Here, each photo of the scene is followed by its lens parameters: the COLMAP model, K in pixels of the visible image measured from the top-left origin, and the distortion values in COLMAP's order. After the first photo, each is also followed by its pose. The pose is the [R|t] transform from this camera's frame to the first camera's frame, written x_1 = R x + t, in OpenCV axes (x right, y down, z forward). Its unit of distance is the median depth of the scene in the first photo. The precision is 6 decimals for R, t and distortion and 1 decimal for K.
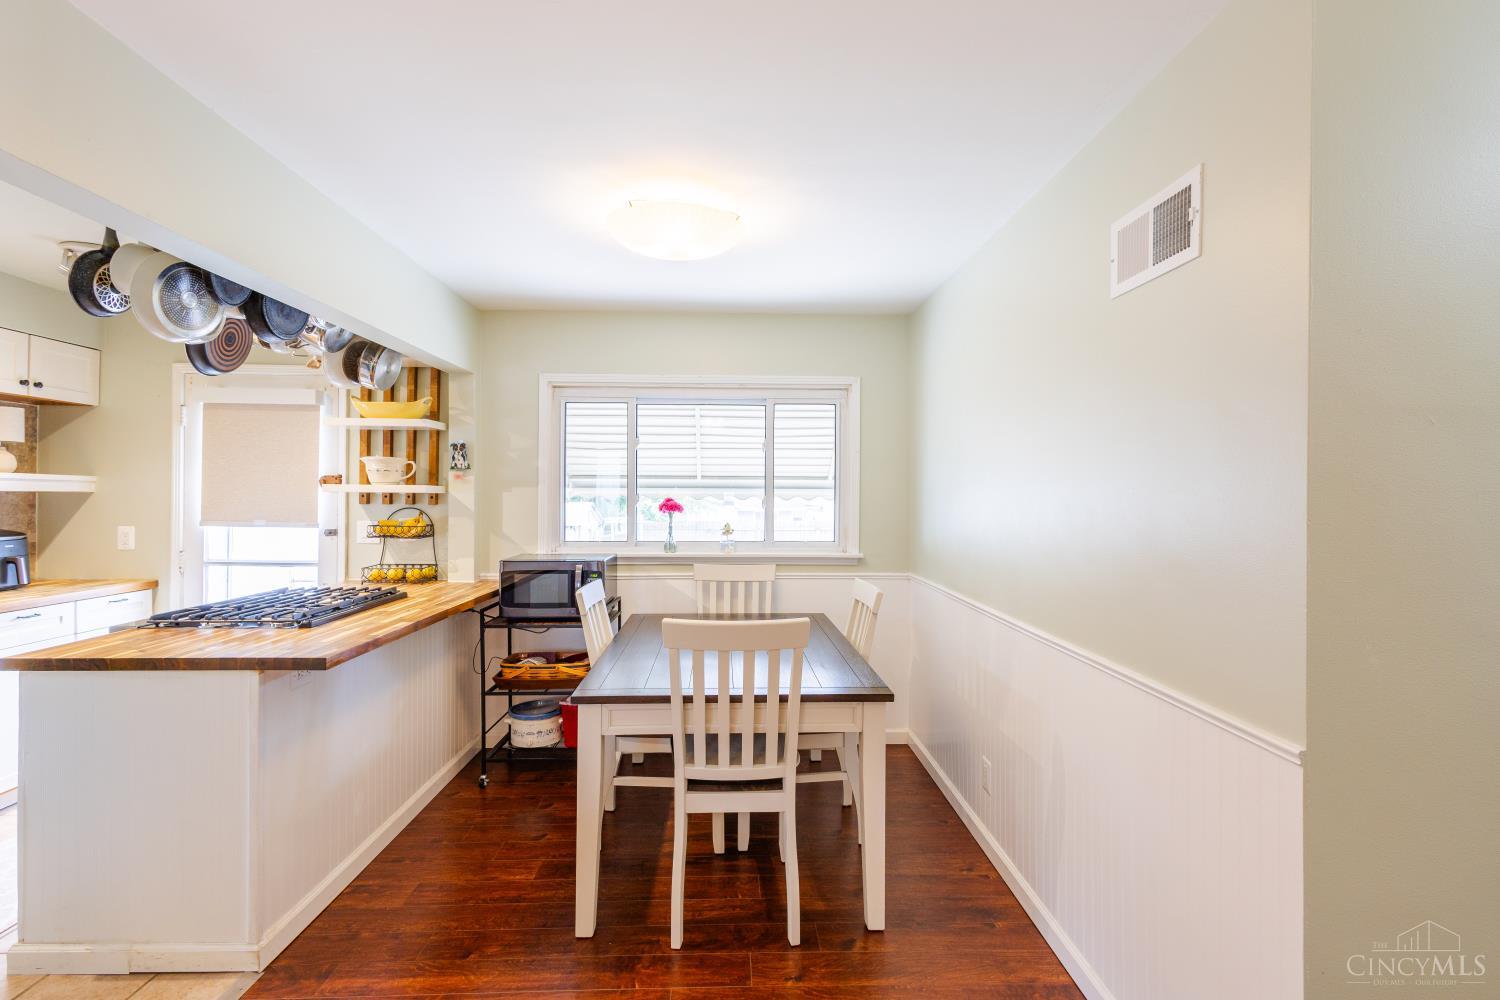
lens RADIAL K [[694.7, 0, 755.0], [0, 694.7, 503.0], [0, 0, 1]] dist [0.012158, 0.000393]
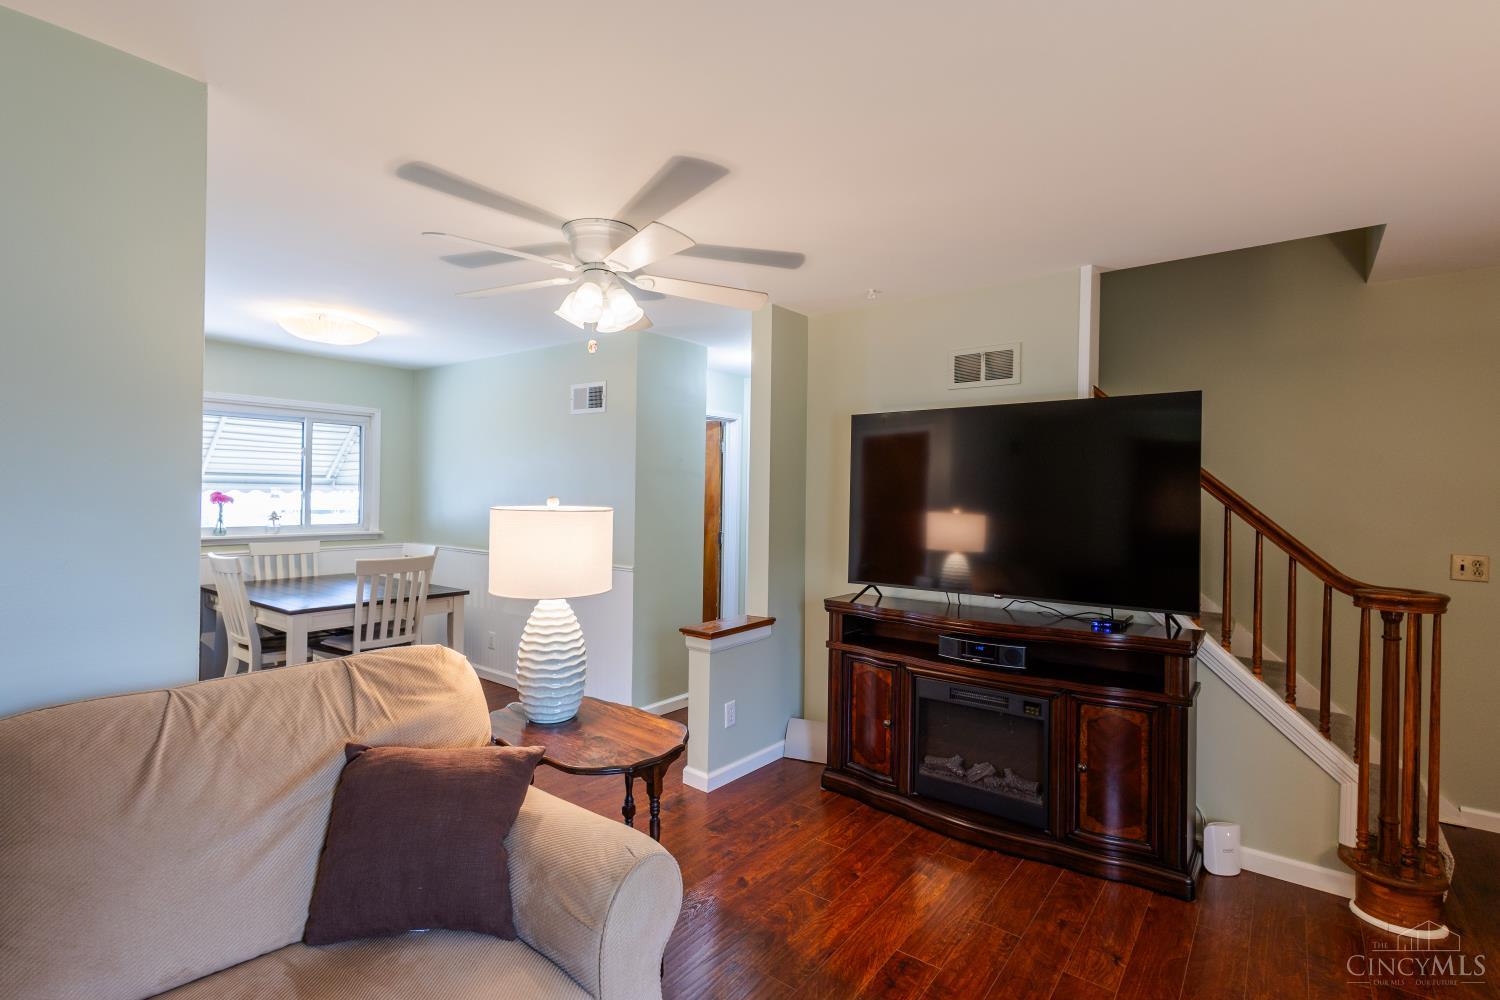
lens RADIAL K [[694.7, 0, 755.0], [0, 694.7, 503.0], [0, 0, 1]] dist [0.012158, 0.000393]
pose [[0.638307, -0.010259, 0.769714, -0.472604], [-0.000880, 0.999901, 0.014057, -0.005616], [-0.769782, -0.009650, 0.638234, -0.525277]]
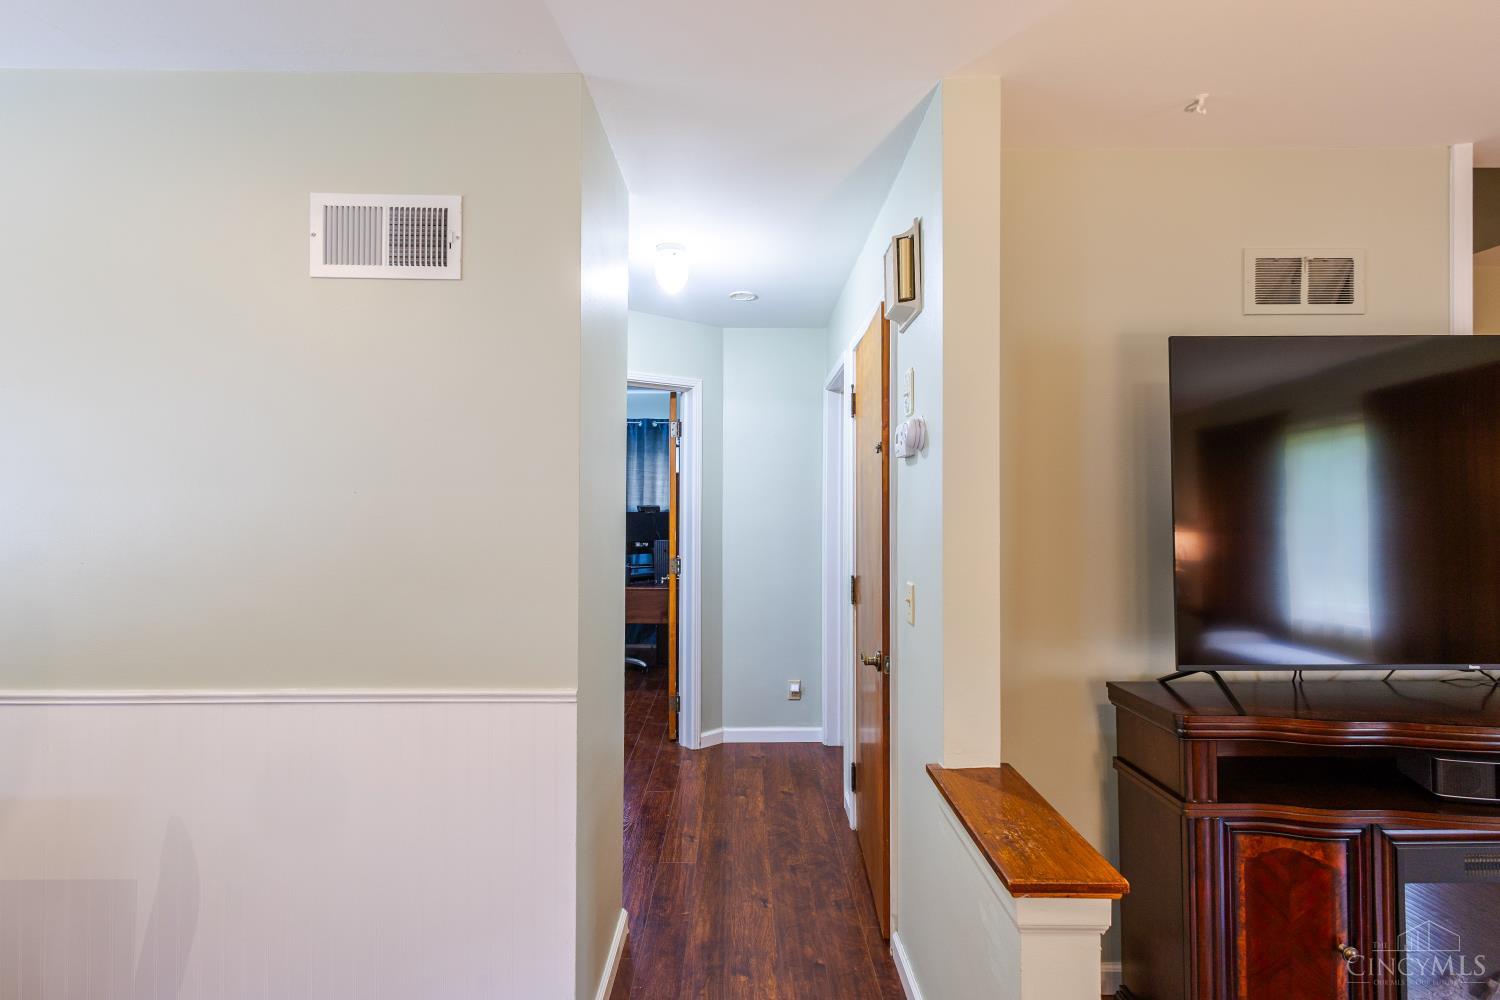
lens RADIAL K [[694.7, 0, 755.0], [0, 694.7, 503.0], [0, 0, 1]] dist [0.012158, 0.000393]
pose [[0.034788, -0.005891, 0.999377, -0.169748], [0.009395, 0.999940, 0.005567, -0.003065], [-0.999351, 0.009195, 0.034841, 0.197984]]
